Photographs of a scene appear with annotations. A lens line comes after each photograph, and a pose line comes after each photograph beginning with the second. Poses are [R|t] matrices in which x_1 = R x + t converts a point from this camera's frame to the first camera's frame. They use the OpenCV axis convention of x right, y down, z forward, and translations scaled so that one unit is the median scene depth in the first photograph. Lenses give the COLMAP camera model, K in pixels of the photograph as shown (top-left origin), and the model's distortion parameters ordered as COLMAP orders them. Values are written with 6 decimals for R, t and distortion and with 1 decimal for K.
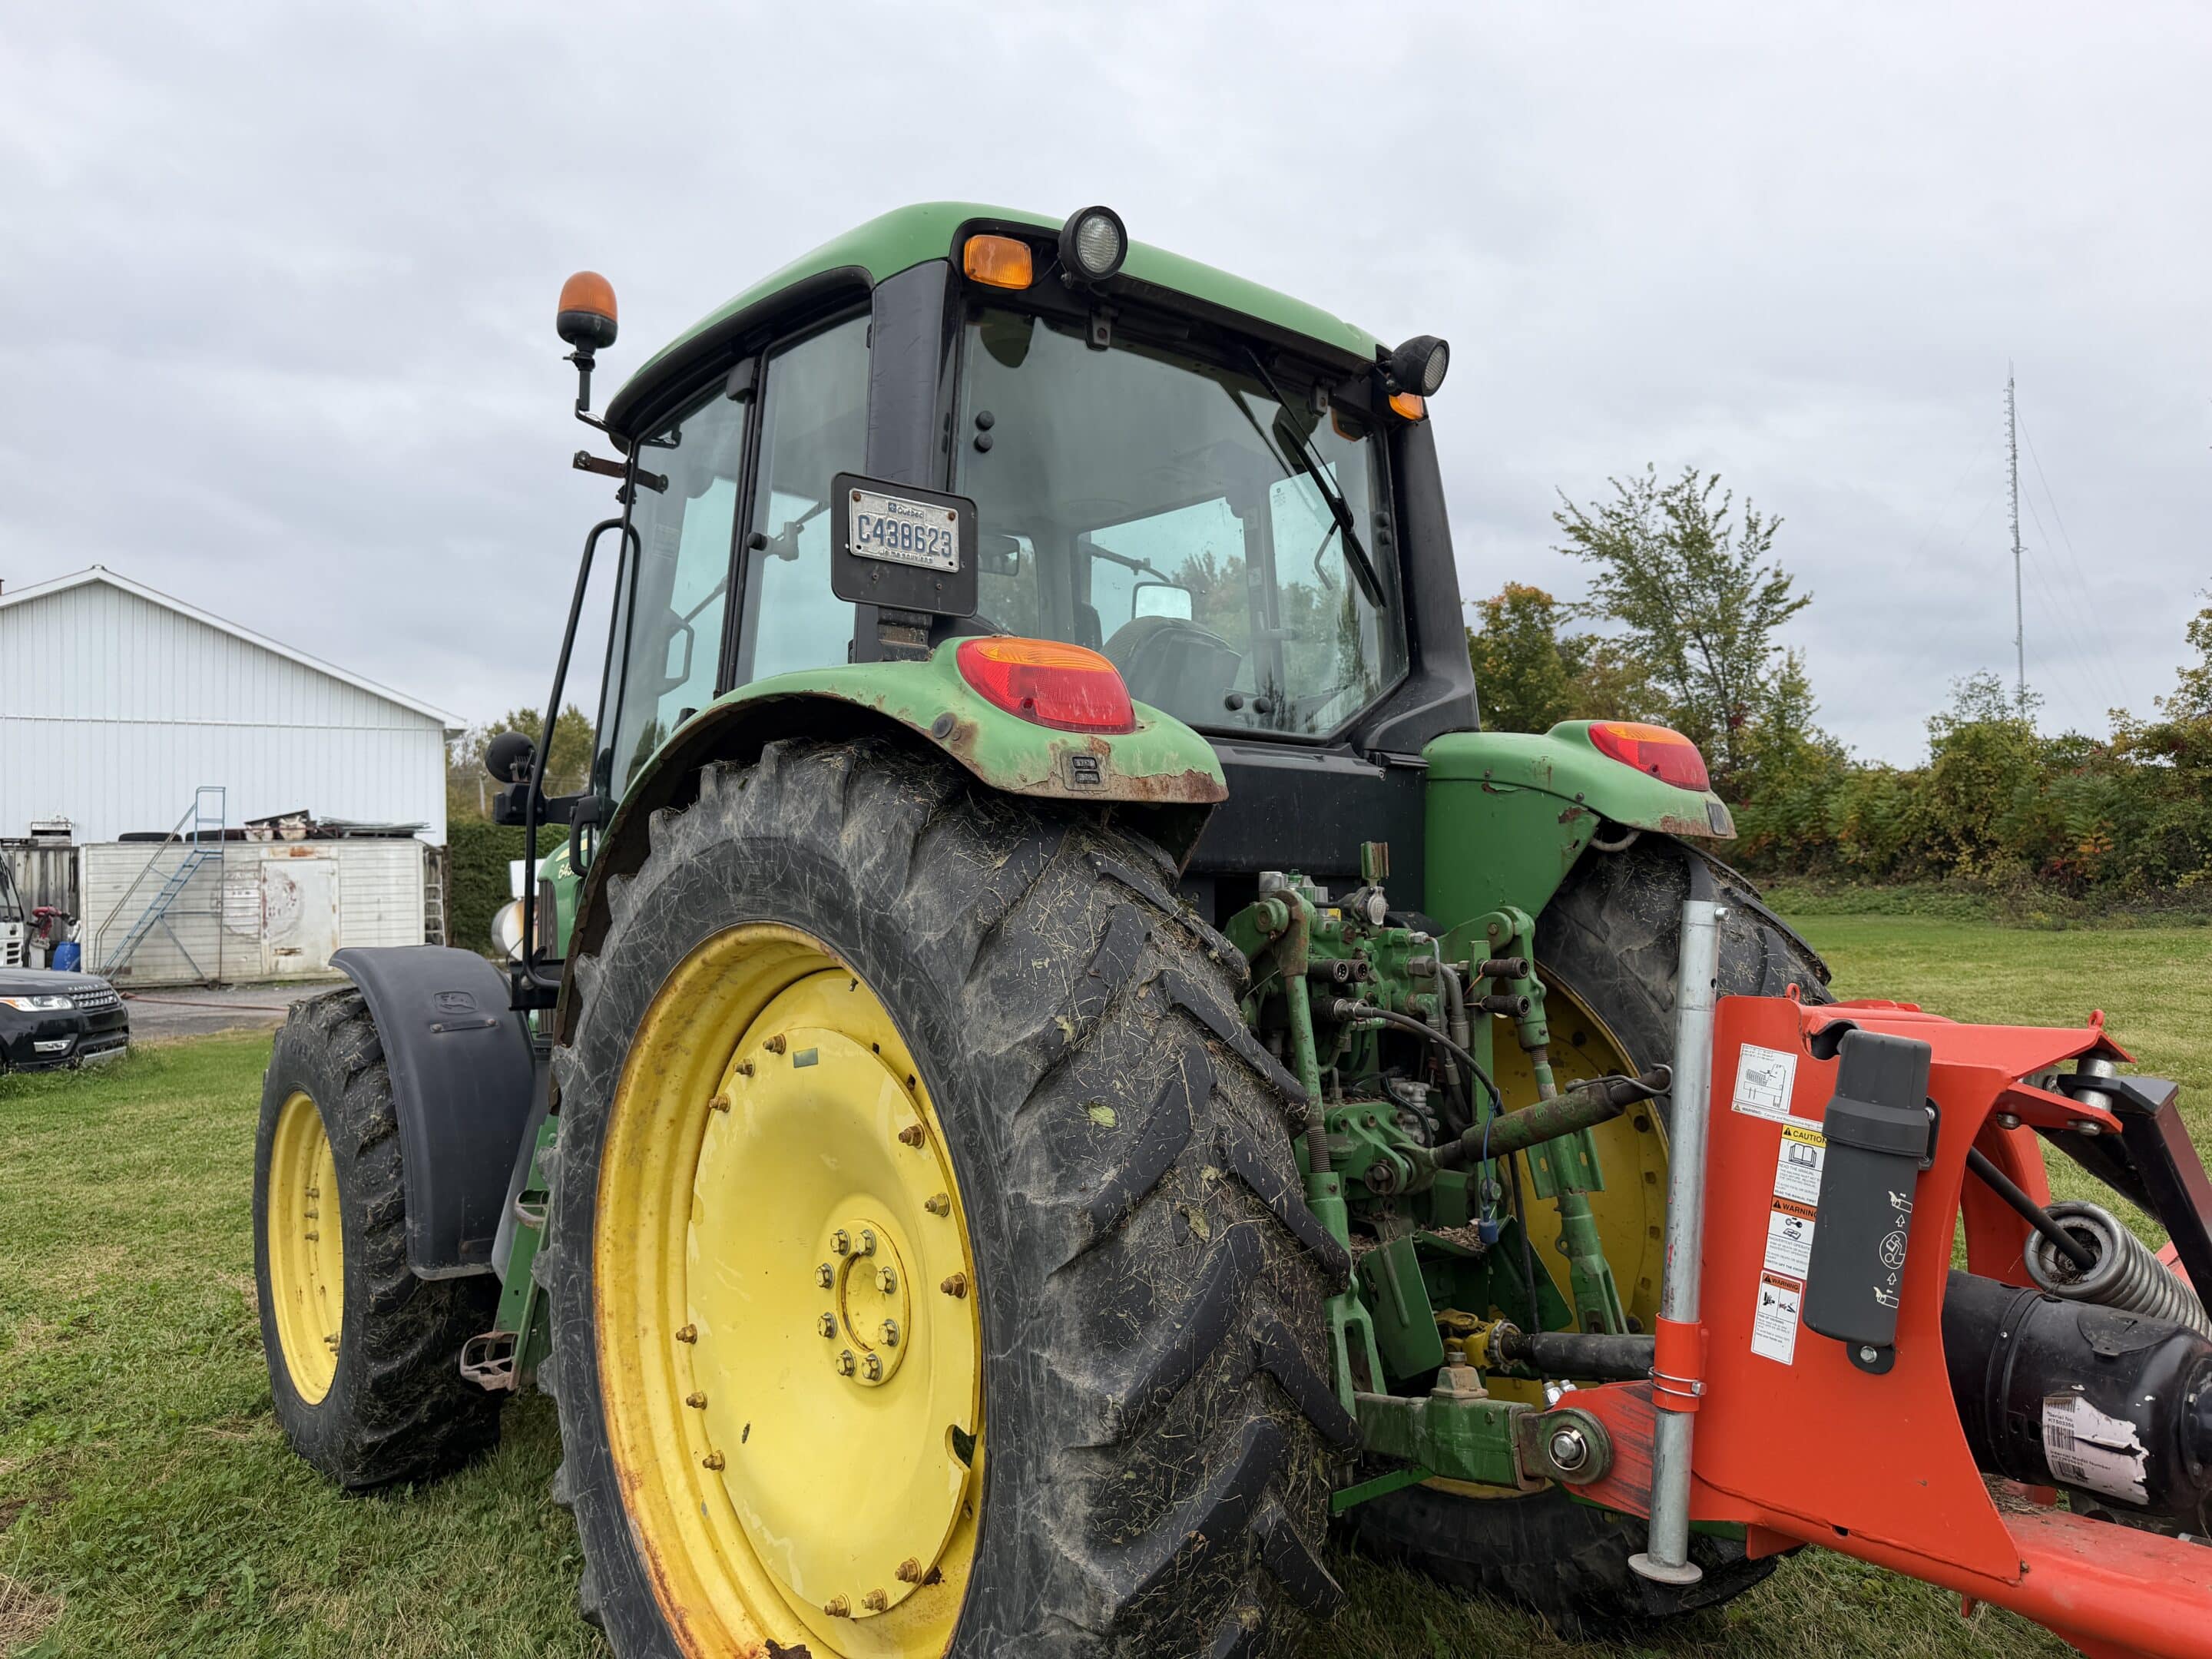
lens RADIAL K [[1586.9, 0, 1109.6], [0, 1586.9, 830.6], [0, 0, 1]] dist [0.017418, -0.016322]
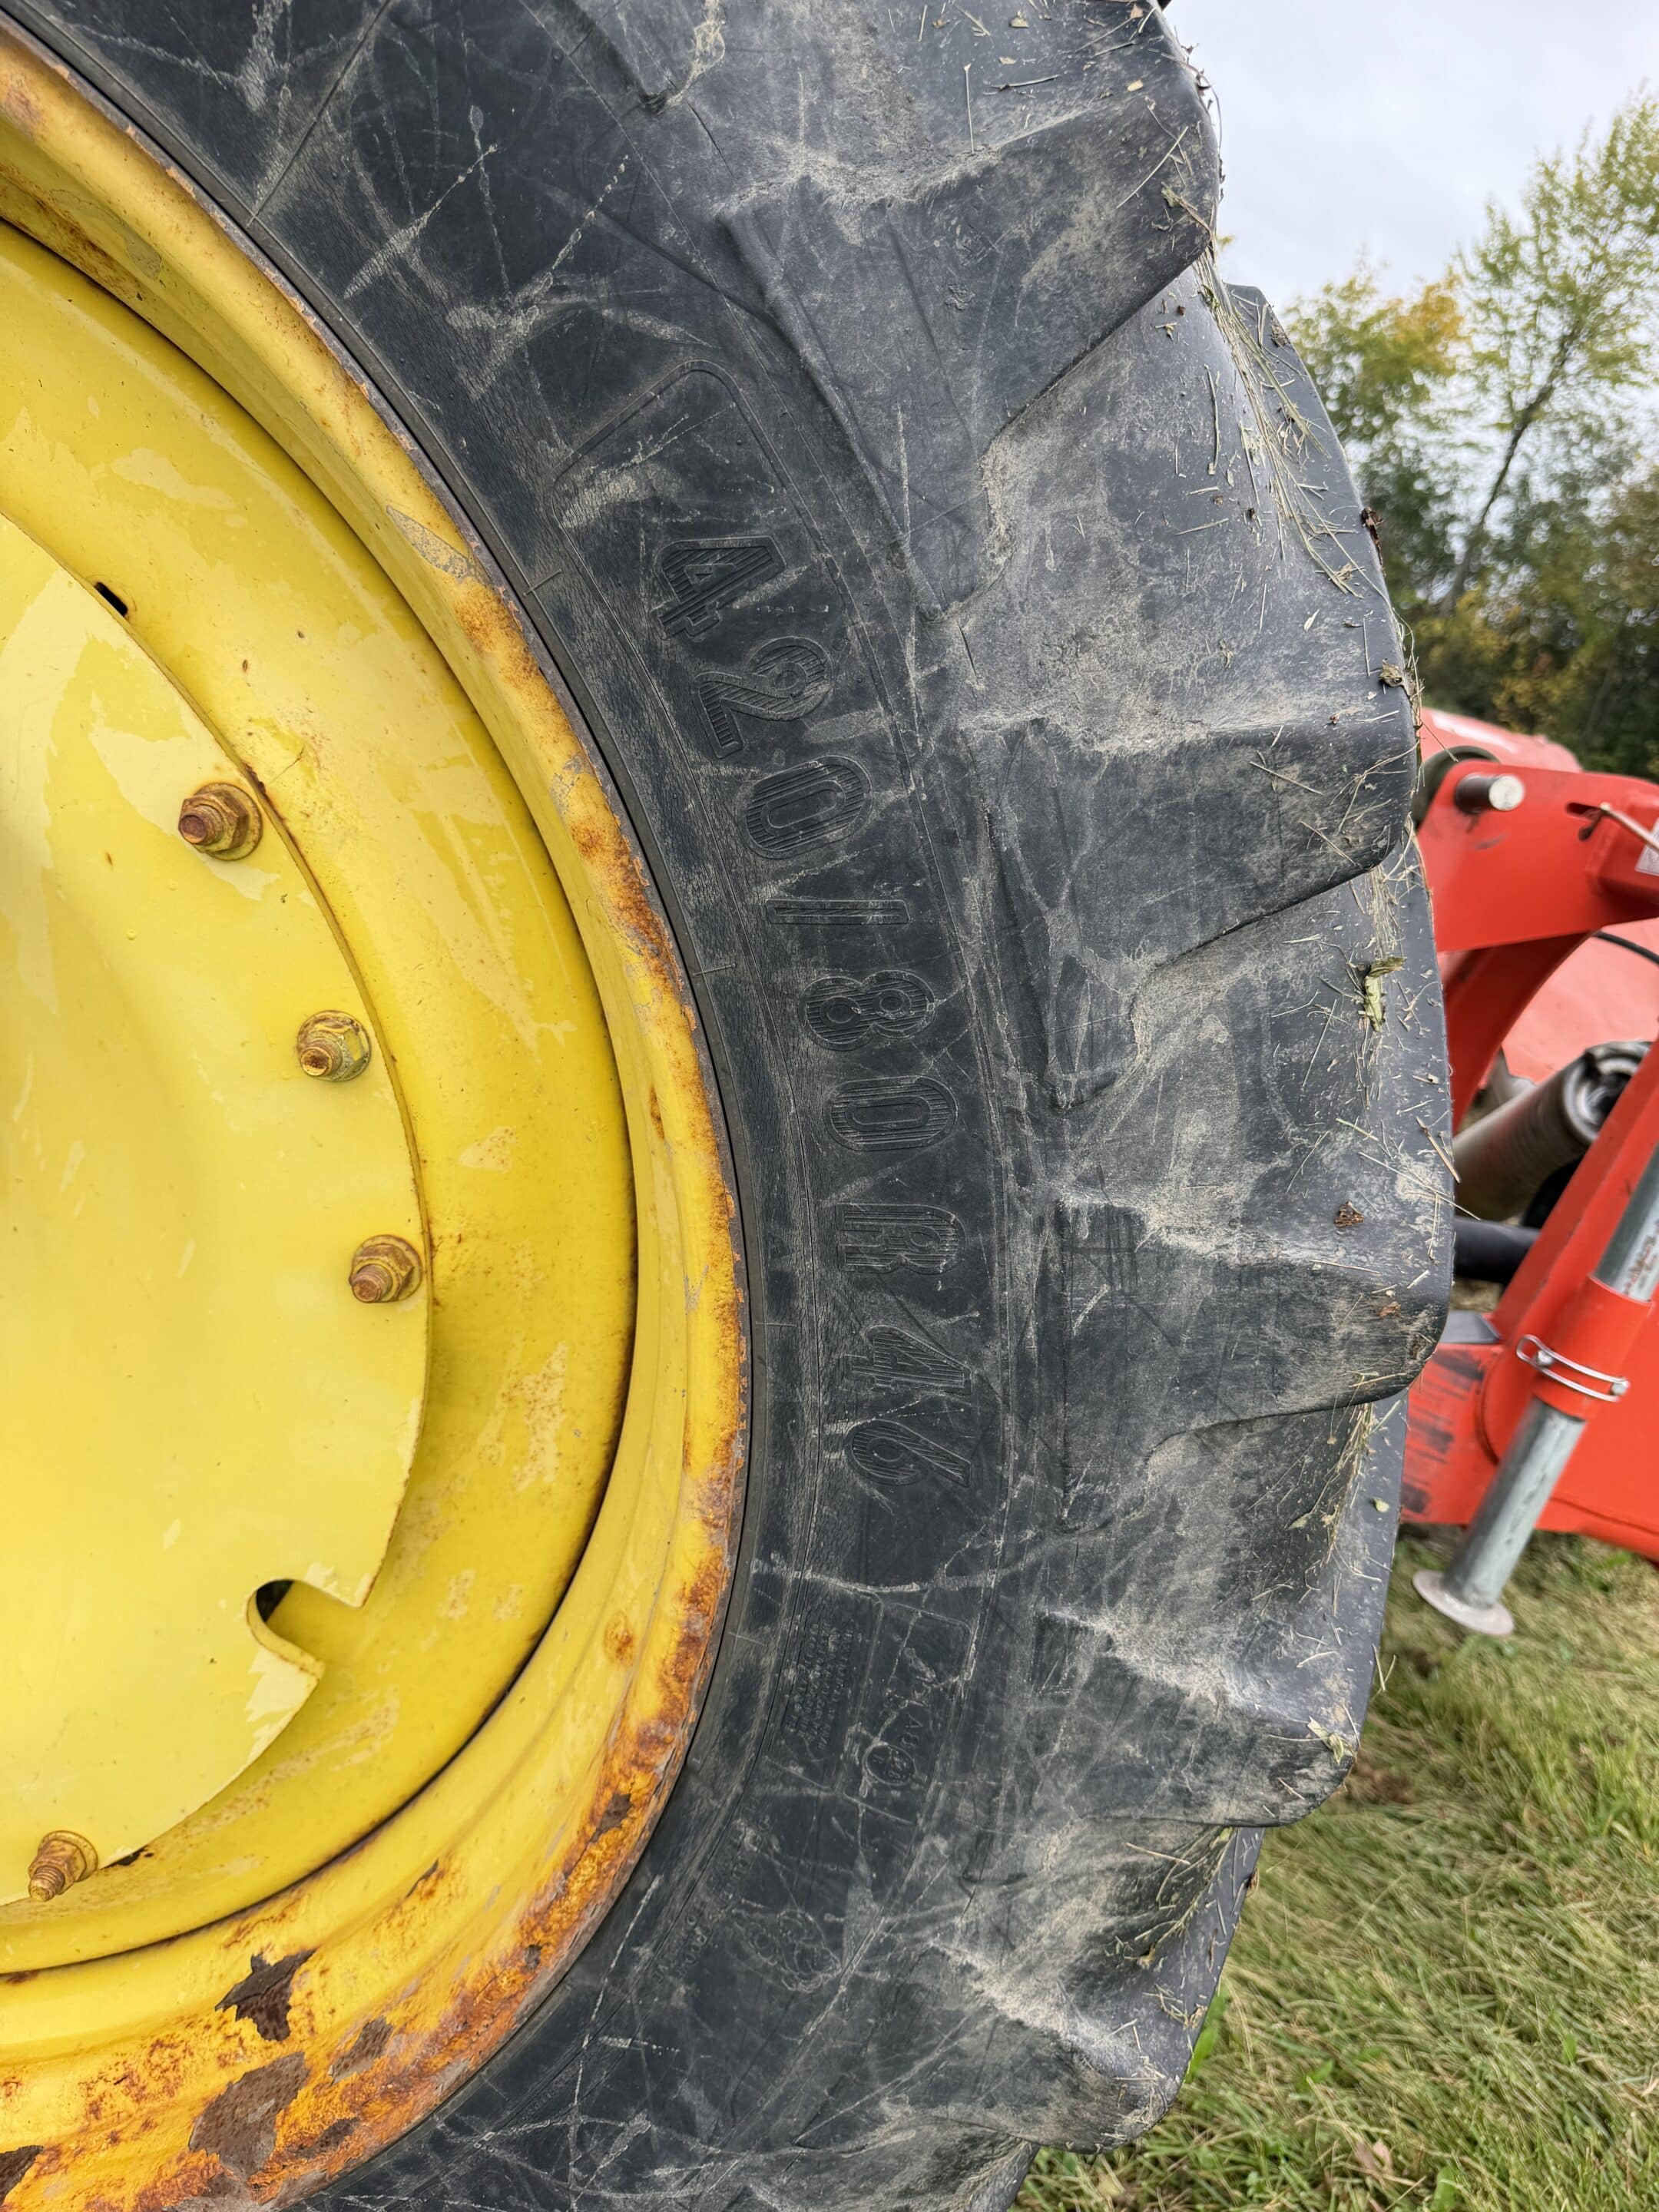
lens RADIAL K [[1586.9, 0, 827.1], [0, 1586.9, 1117.4], [0, 0, 1]] dist [0.017418, -0.016322]
pose [[0.664465, -0.065273, 0.744463, -0.334996], [-0.313289, 0.880087, 0.356788, 0.117769], [-0.678481, -0.470305, 0.564337, 0.876426]]
